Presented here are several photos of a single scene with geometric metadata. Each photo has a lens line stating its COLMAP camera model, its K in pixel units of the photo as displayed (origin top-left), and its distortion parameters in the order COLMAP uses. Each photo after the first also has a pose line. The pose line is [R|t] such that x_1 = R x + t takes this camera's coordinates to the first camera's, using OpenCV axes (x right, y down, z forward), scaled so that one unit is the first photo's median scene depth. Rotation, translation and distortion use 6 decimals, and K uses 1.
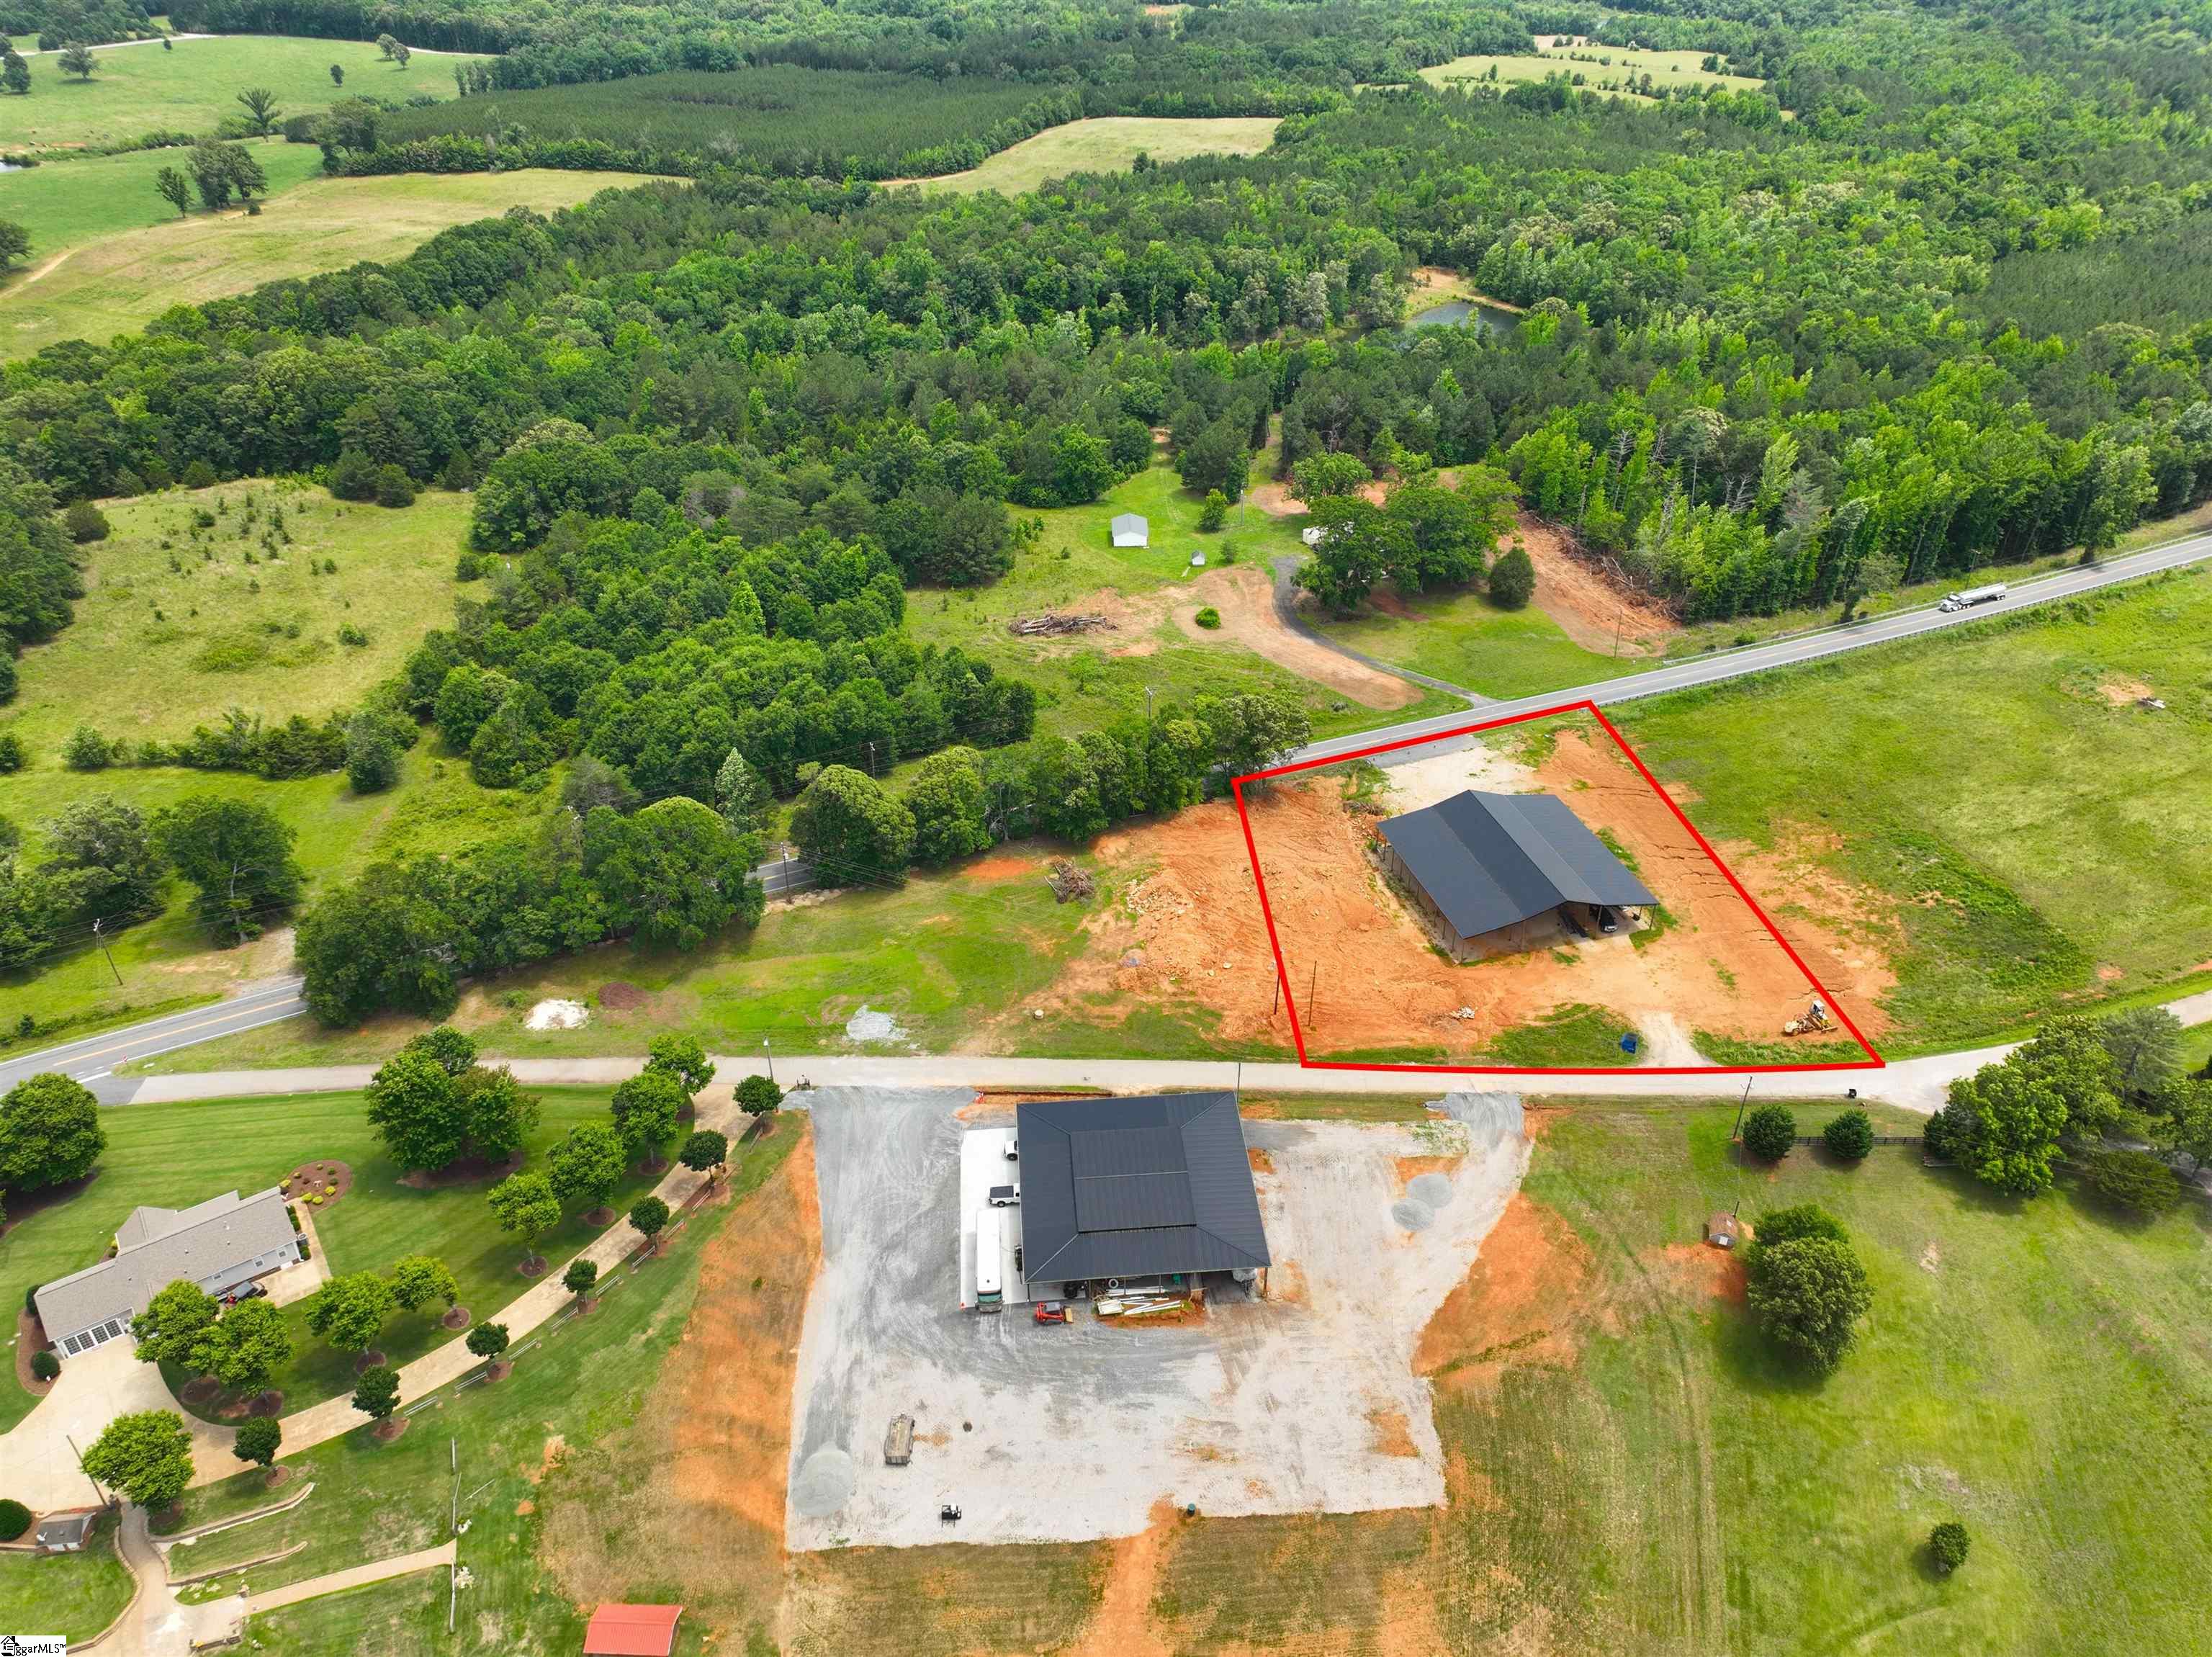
lens RADIAL K [[1599.4, 0, 1120.8], [0, 1599.4, 840.8], [0, 0, 1]] dist [0.003163, 0.011220]
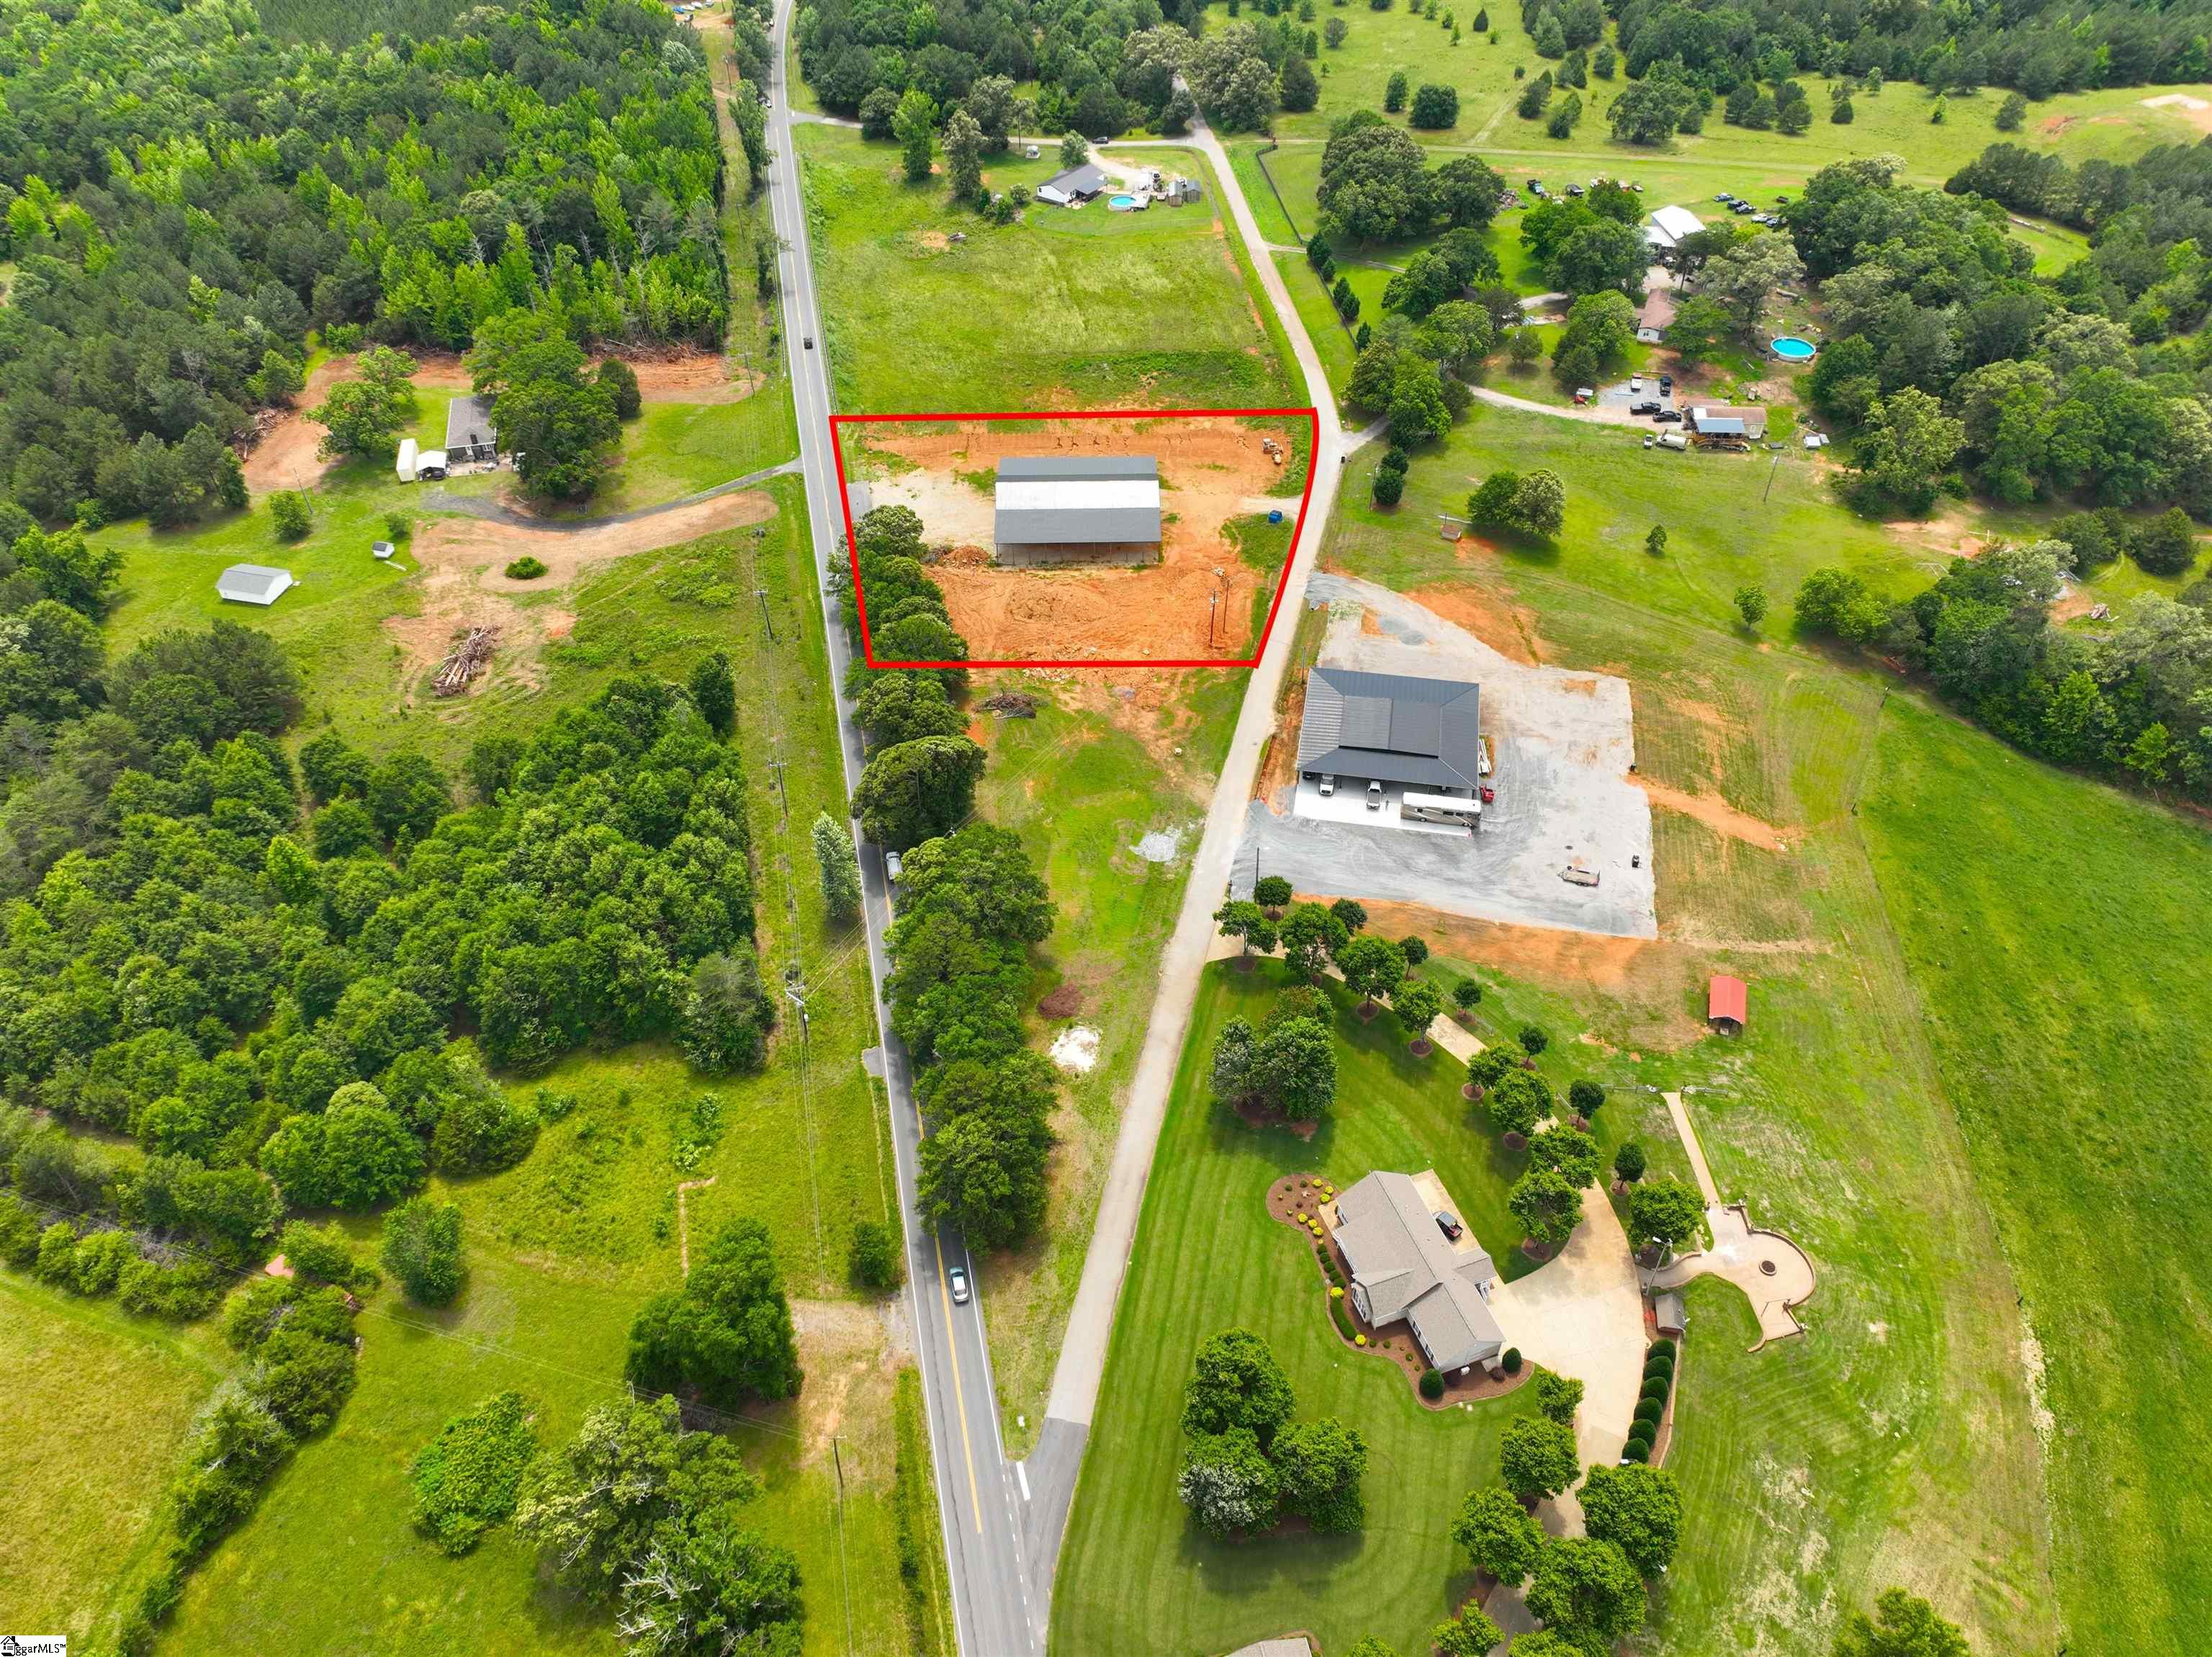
lens RADIAL K [[1599.4, 0, 1135.0], [0, 1599.4, 840.9], [0, 0, 1]] dist [0.003163, 0.011220]
pose [[0.245520, -0.663696, 0.706560, -0.865433], [0.531337, 0.701765, 0.474560, -0.392611], [-0.810803, 0.258908, 0.524943, 0.372240]]
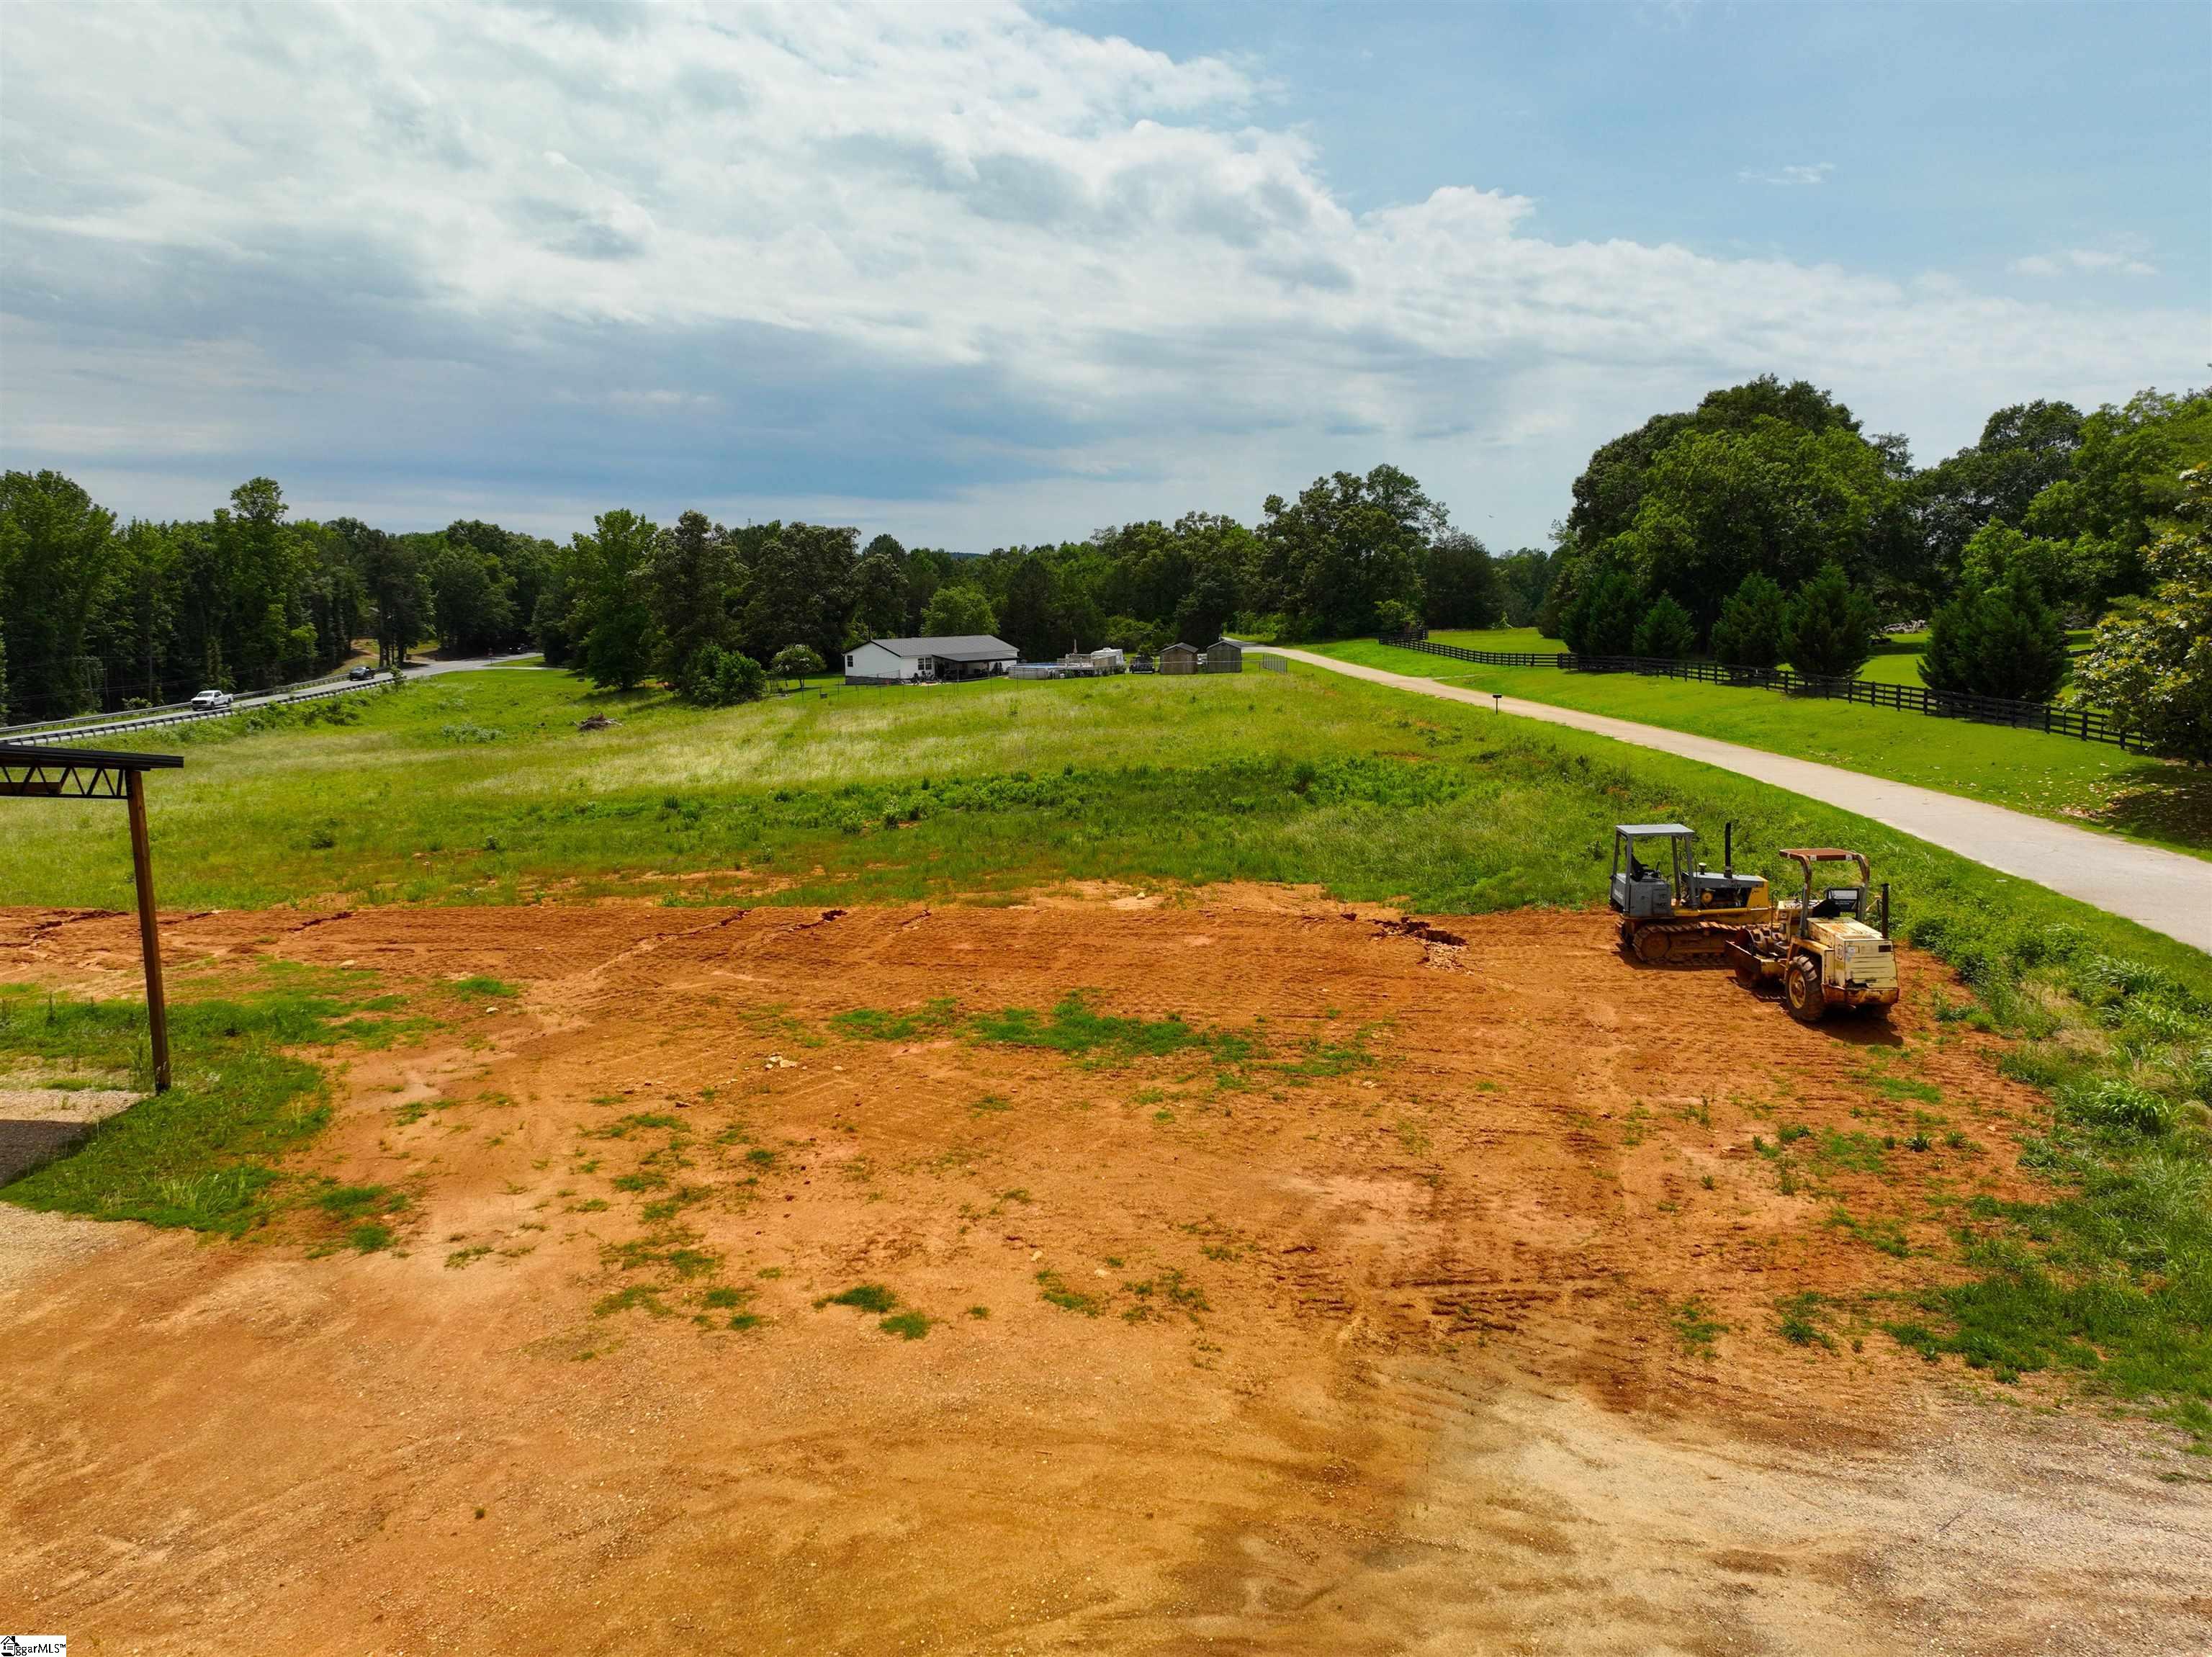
lens RADIAL K [[1599.4, 0, 1124.8], [0, 1599.4, 835.2], [0, 0, 1]] dist [0.003163, 0.011220]
pose [[0.324696, -0.153572, 0.933267, 0.263145], [0.521742, 0.852103, -0.041304, 0.077086], [-0.788897, 0.500336, 0.356800, 0.919270]]
